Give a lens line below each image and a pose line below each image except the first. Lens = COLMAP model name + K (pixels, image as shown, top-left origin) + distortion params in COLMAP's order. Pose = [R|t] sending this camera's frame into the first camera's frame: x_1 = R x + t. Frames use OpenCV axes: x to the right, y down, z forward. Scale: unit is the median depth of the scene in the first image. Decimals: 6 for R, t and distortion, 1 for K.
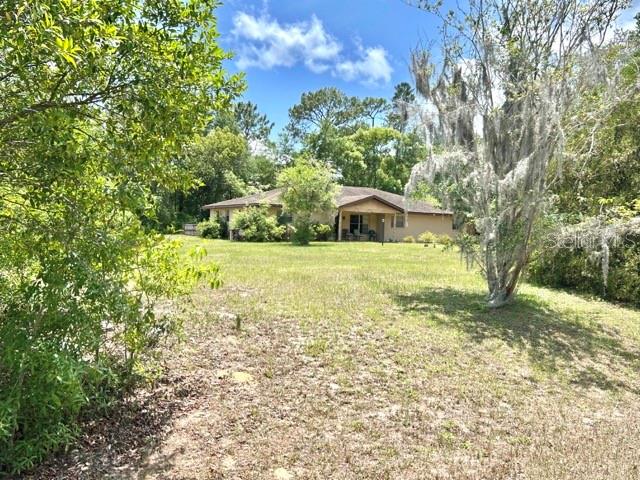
lens RADIAL K [[540.7, 0, 320.0], [0, 540.7, 240.0], [0, 0, 1]] dist [0.097227, 0.000094]
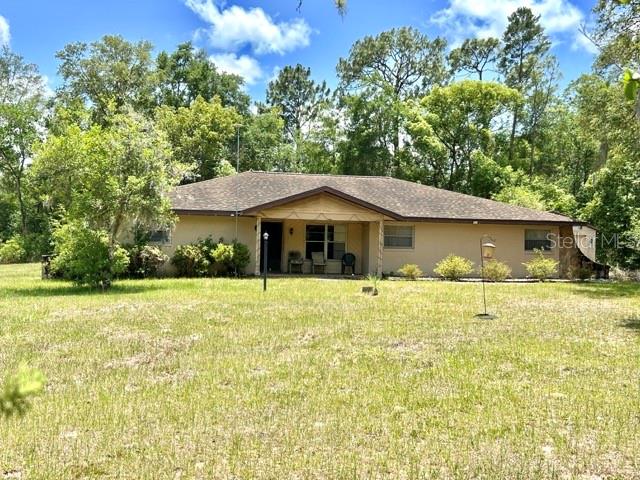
lens RADIAL K [[686.4, 0, 320.0], [0, 686.4, 240.0], [0, 0, 1]] dist [0.011591, 0.016816]
pose [[0.959344, -0.015615, -0.281808, 0.258851], [0.006814, 0.999459, -0.032183, -0.010168], [0.282158, 0.028954, 0.958931, 0.353930]]
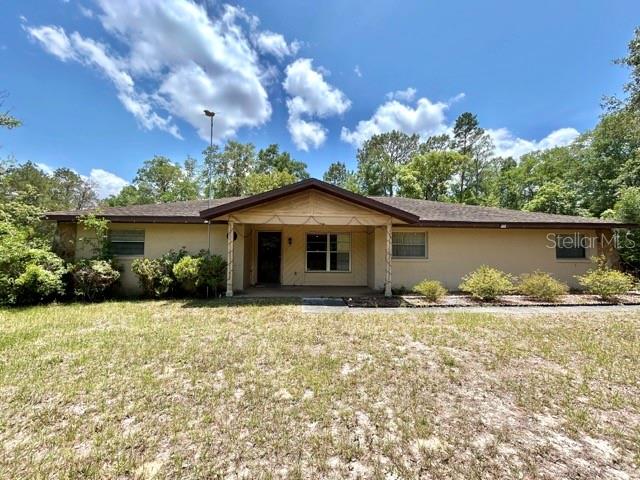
lens RADIAL K [[261.6, 0, 322.7], [0, 261.6, 239.2], [0, 0, 1]] dist [-0.009386, -0.000081]
pose [[0.911411, -0.046295, -0.408885, 0.168592], [0.016860, 0.997018, -0.075305, -0.023720], [0.411152, 0.061740, 0.909473, 0.781906]]
